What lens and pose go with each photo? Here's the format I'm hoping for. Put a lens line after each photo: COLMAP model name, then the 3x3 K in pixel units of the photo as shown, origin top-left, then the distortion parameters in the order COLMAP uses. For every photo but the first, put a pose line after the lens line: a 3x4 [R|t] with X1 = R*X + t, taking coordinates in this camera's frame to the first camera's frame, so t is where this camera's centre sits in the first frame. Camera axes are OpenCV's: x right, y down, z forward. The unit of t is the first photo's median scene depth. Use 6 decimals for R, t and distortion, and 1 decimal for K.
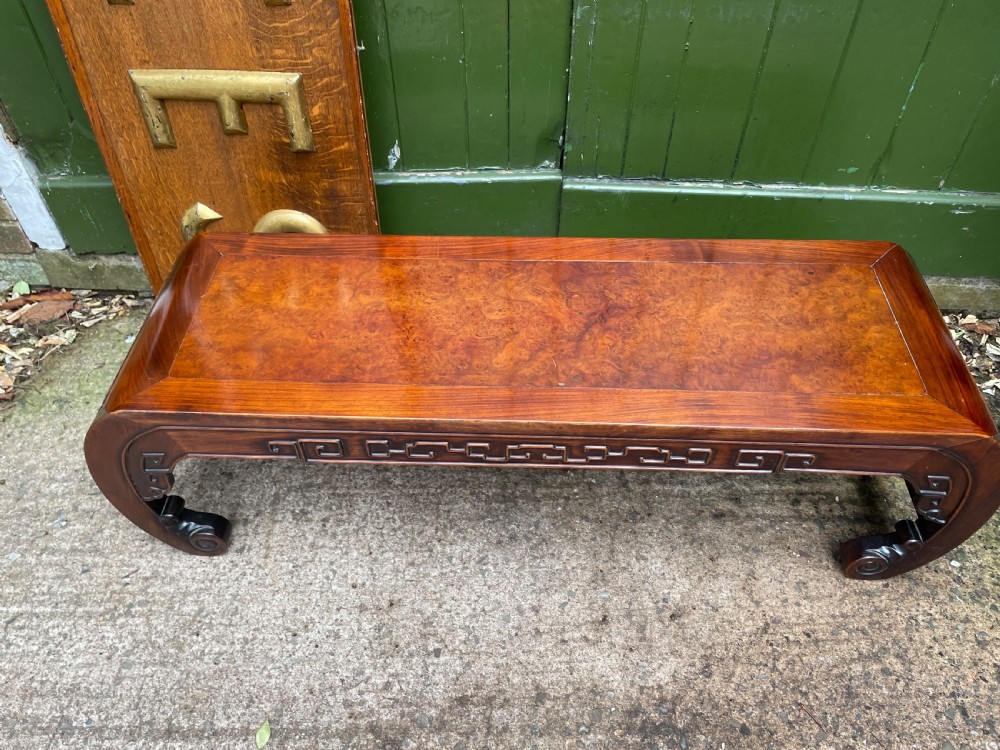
lens RADIAL K [[758.1, 0, 493.7], [0, 758.1, 377.0], [0, 0, 1]] dist [0.088201, -0.121474]
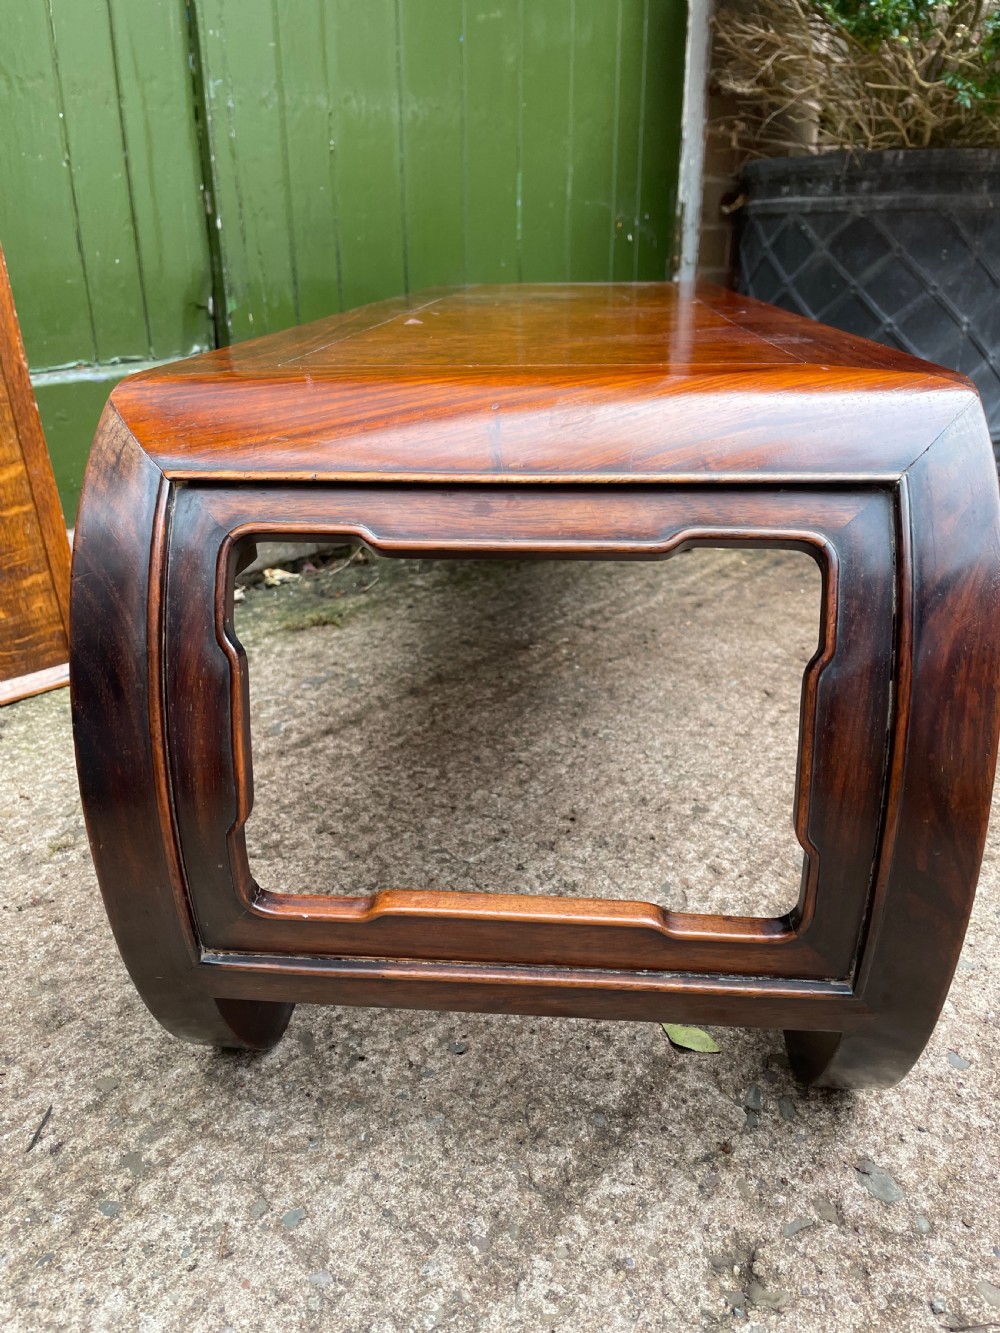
lens RADIAL K [[1012.7, 0, 500.8], [0, 1012.7, 665.7], [0, 0, 1]] dist [0.079704, -0.112611]
pose [[0.600436, -0.300001, 0.741266, -0.623548], [0.590836, 0.791085, -0.158423, 0.286692], [-0.538877, 0.533090, 0.652247, 0.503966]]
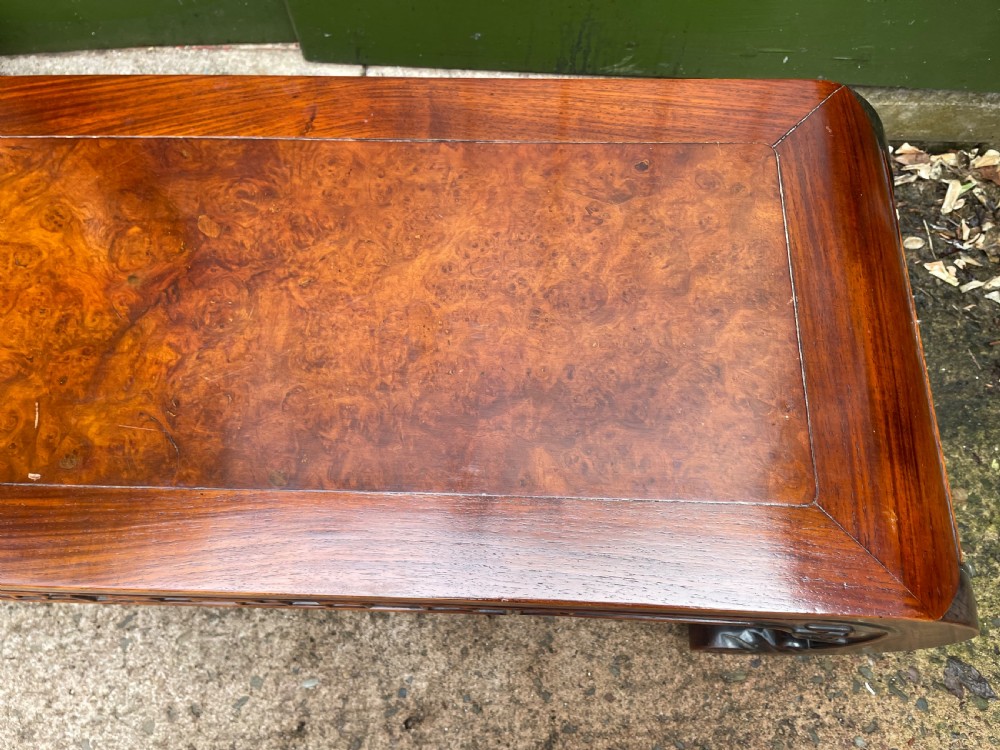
lens RADIAL K [[763.5, 0, 494.0], [0, 763.5, 373.2], [0, 0, 1]] dist [0.080149, -0.118695]
pose [[0.999831, -0.013101, -0.012887, 0.301443], [0.016616, 0.944022, 0.329465, -0.159504], [0.007849, -0.329623, 0.944080, 0.472395]]
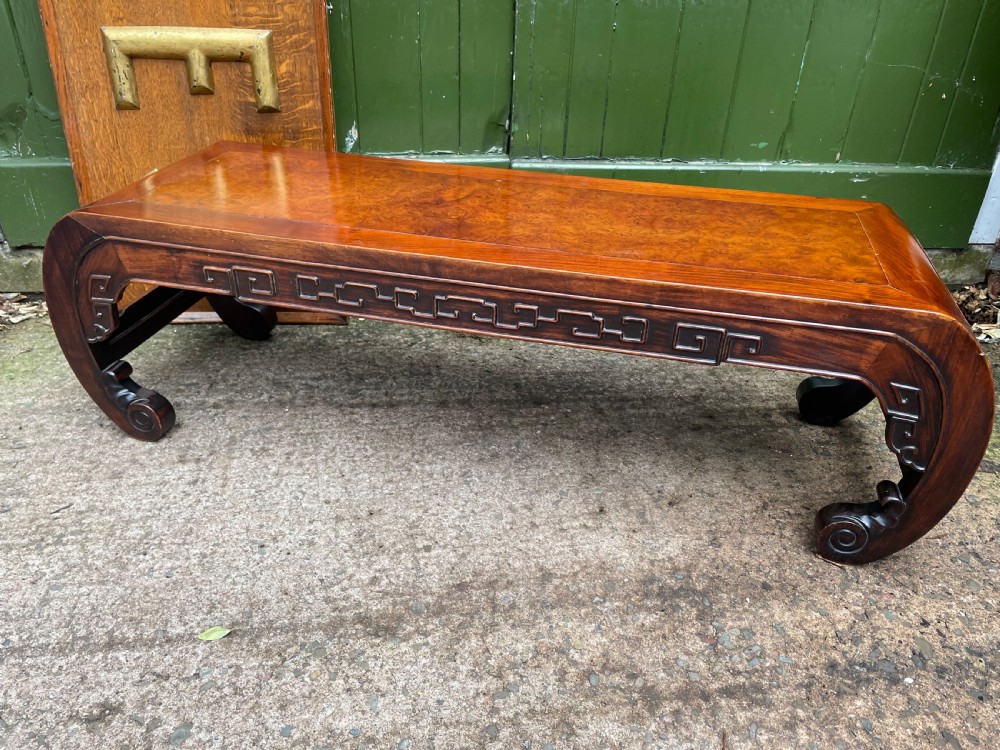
lens RADIAL K [[758.2, 0, 502.3], [0, 758.2, 366.9], [0, 0, 1]] dist [0.087115, -0.118125]
pose [[0.989627, -0.032987, 0.139822, -0.097208], [0.071109, 0.958166, -0.277239, 0.380305], [-0.124827, 0.284306, 0.950573, 0.068652]]
